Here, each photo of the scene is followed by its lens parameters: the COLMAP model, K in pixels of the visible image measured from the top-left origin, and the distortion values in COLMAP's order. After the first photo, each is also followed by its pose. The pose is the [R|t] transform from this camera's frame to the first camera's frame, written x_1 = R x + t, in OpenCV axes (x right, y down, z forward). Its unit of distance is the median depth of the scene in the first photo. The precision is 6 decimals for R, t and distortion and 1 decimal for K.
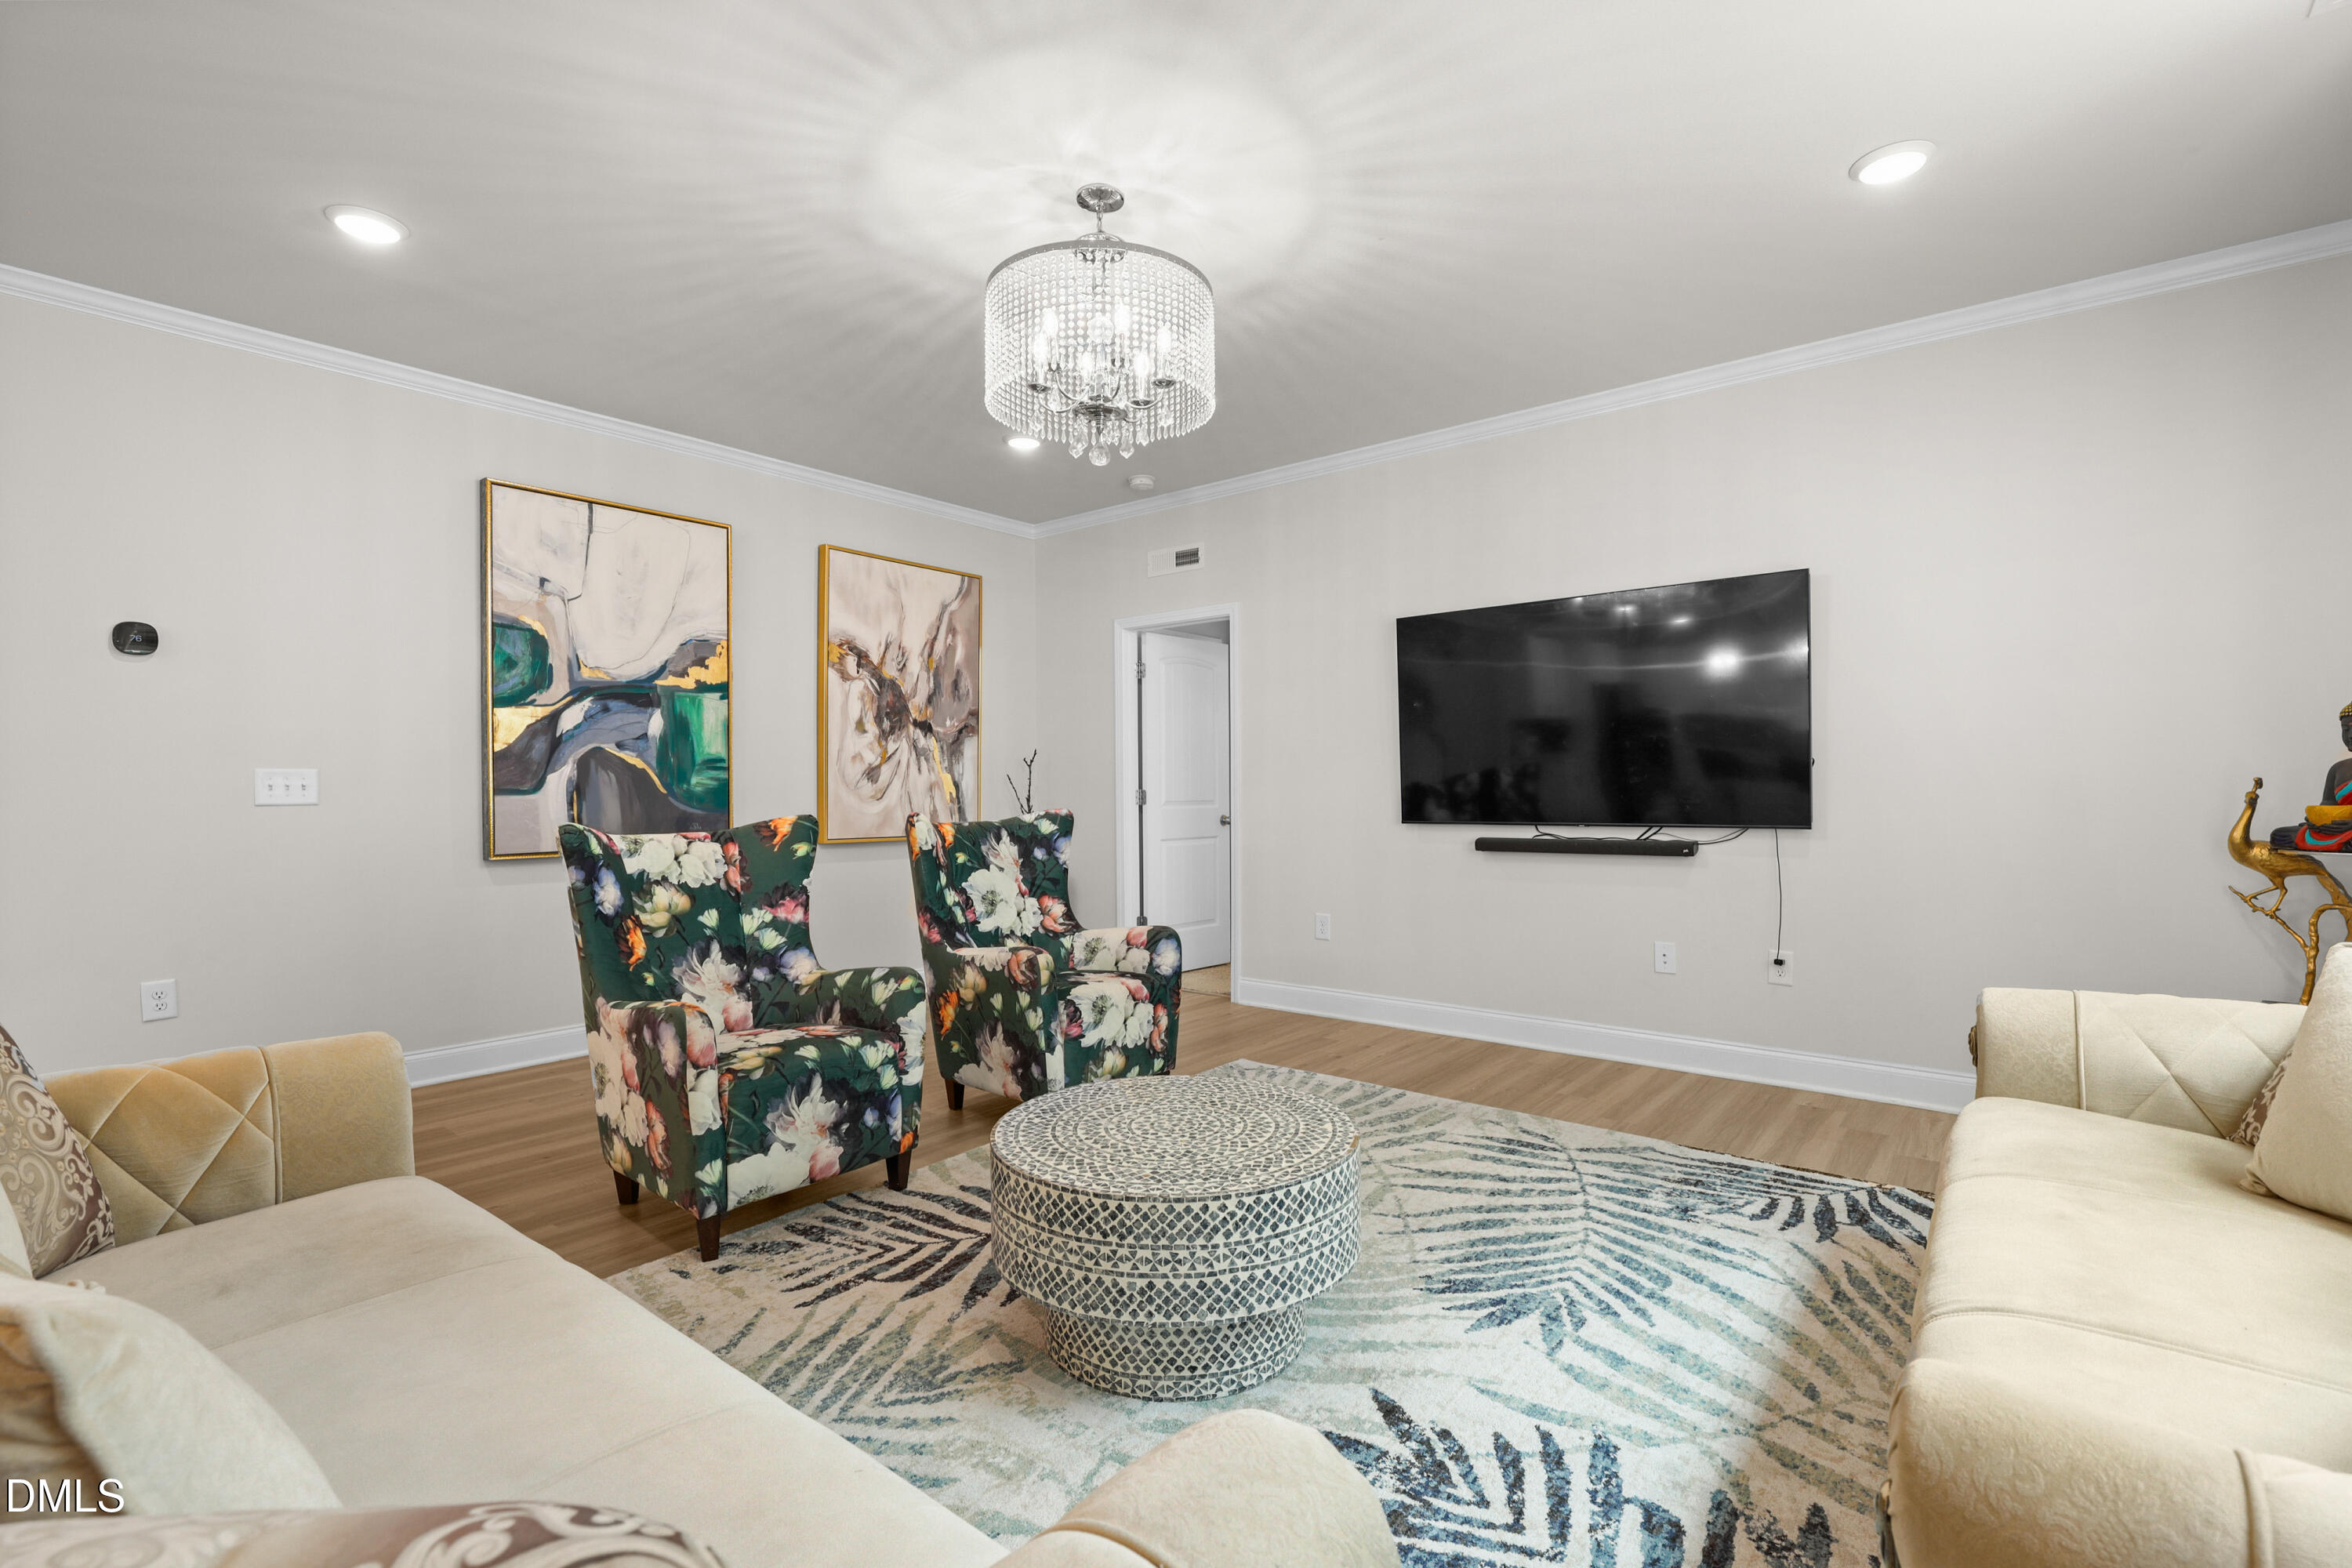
lens RADIAL K [[1068.0, 0, 1185.3], [0, 1068.0, 788.0], [0, 0, 1]] dist [0.002964, -0.000153]
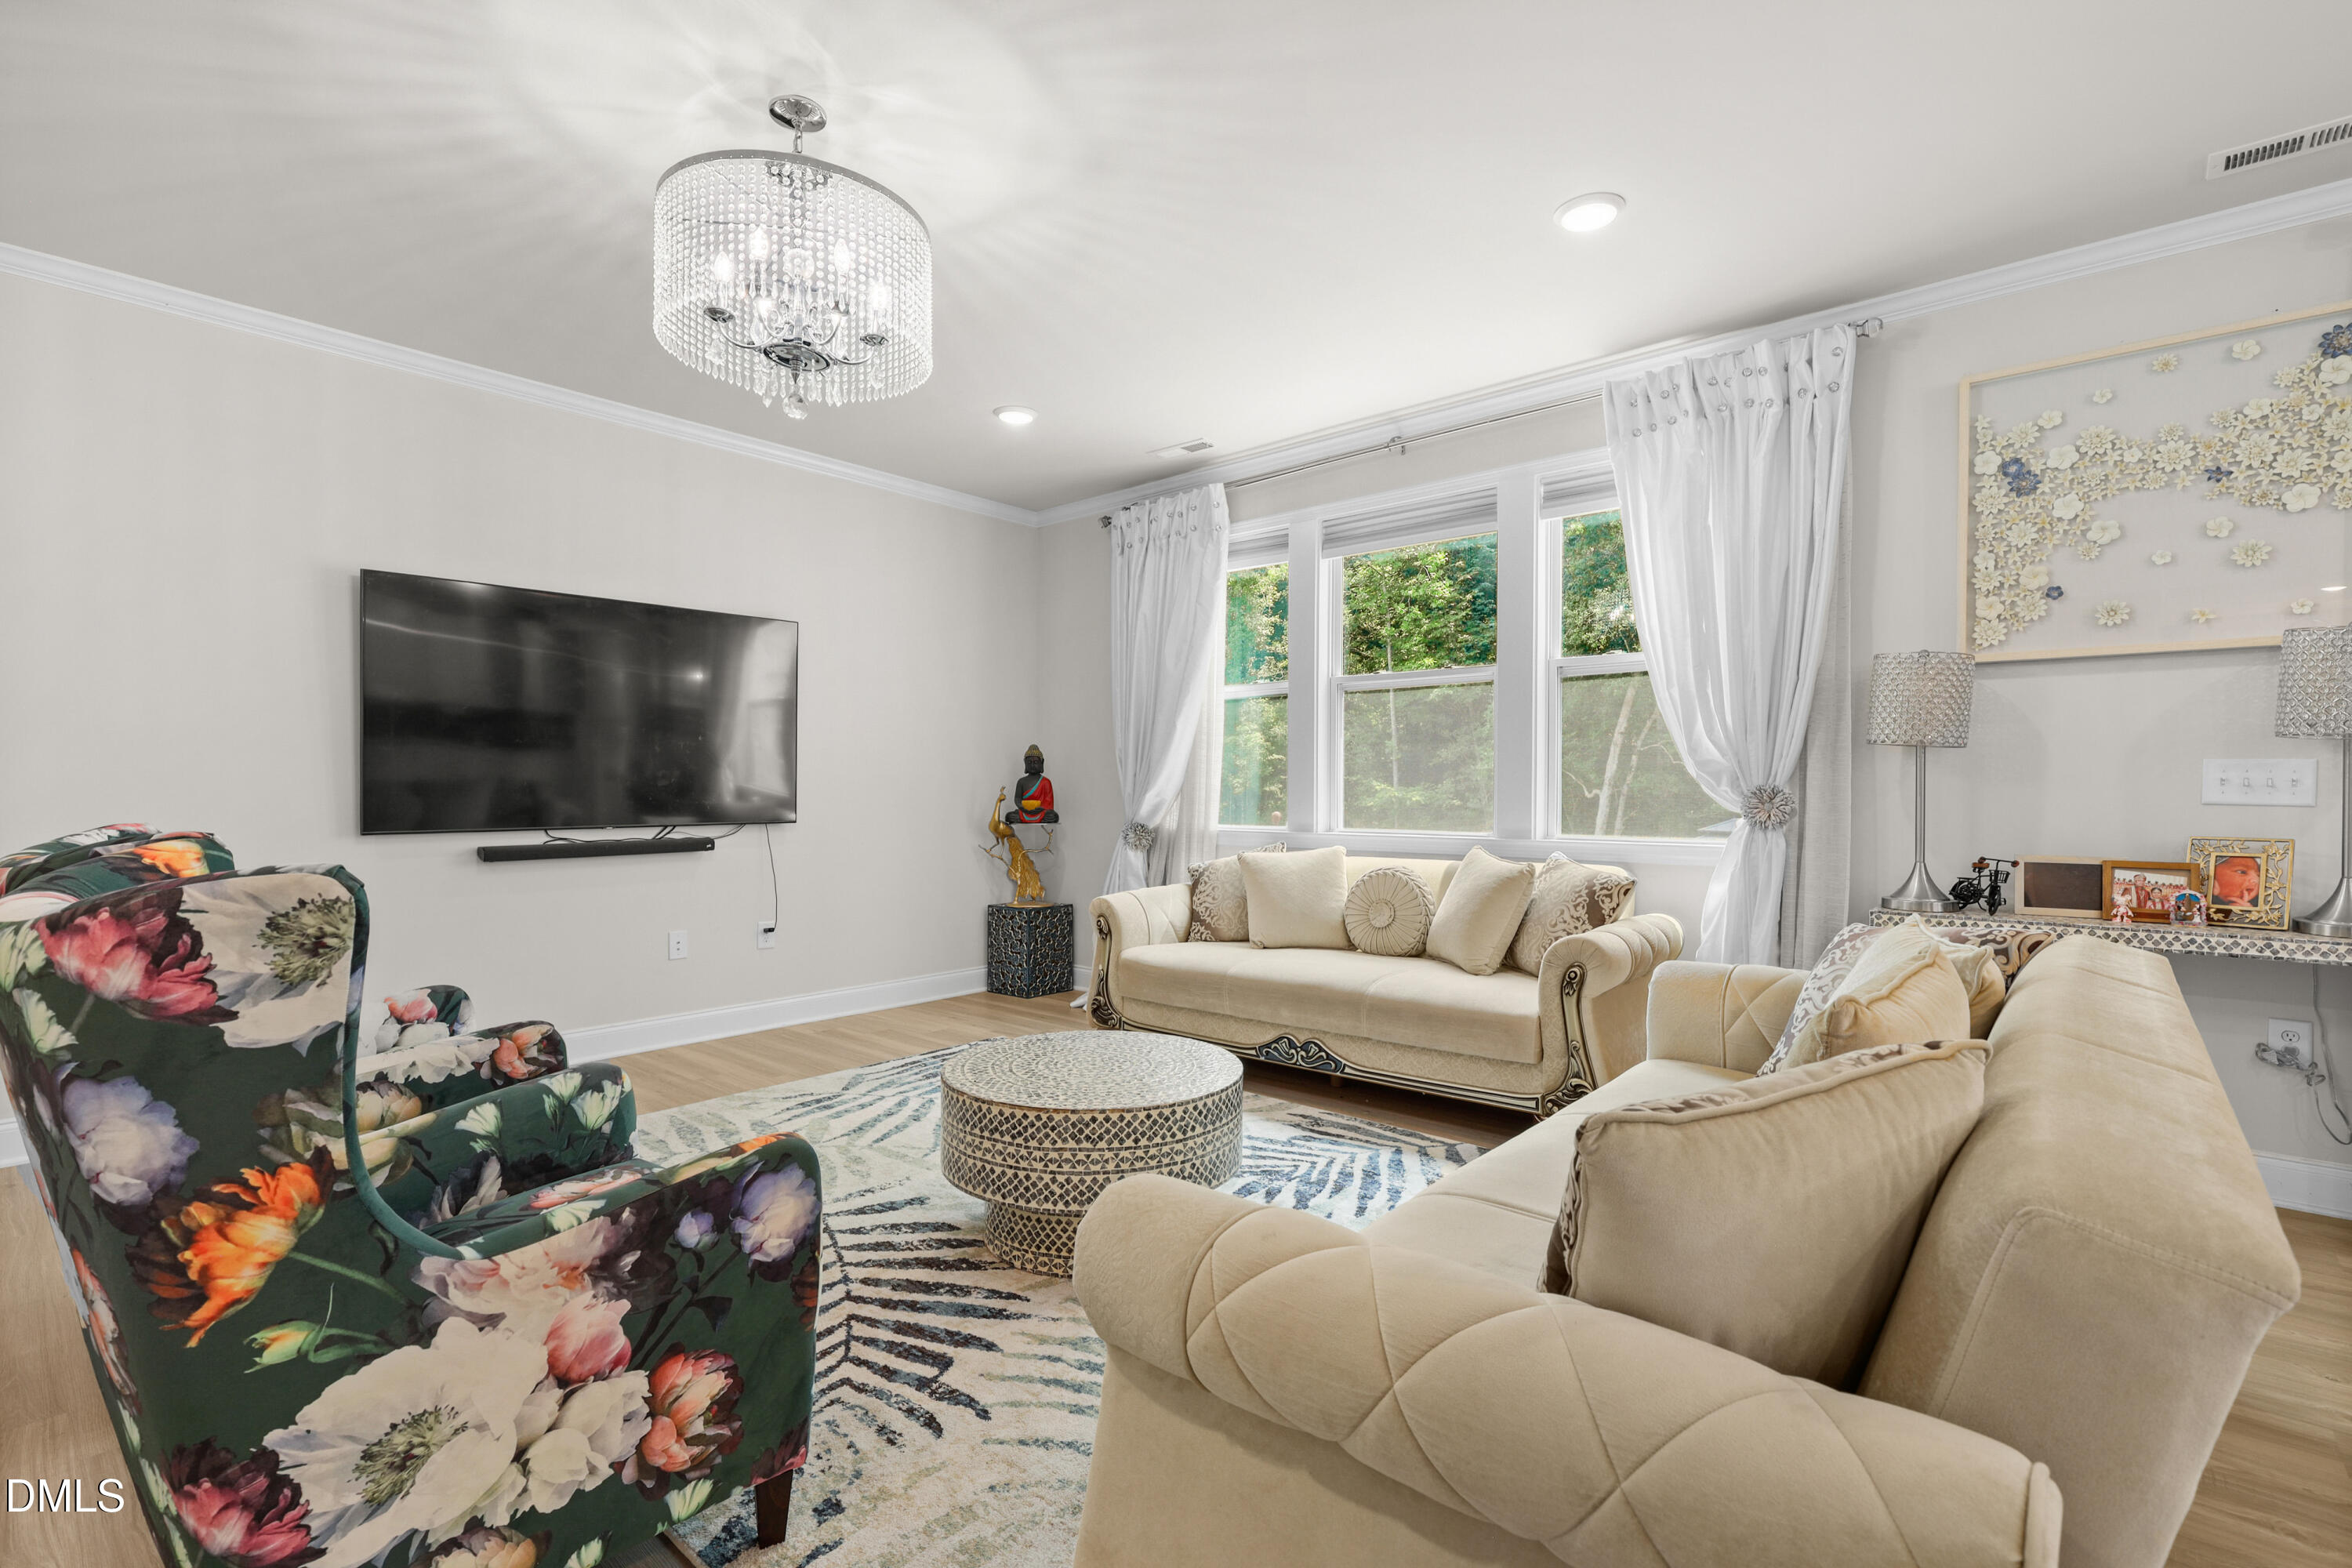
lens RADIAL K [[1068.0, 0, 1186.4], [0, 1068.0, 787.9], [0, 0, 1]] dist [0.002964, -0.000153]
pose [[0.030469, 0.007180, 0.999510, -0.904852], [-0.002128, 0.999972, -0.007118, 0.005135], [-0.999533, -0.001910, 0.030483, 0.629464]]
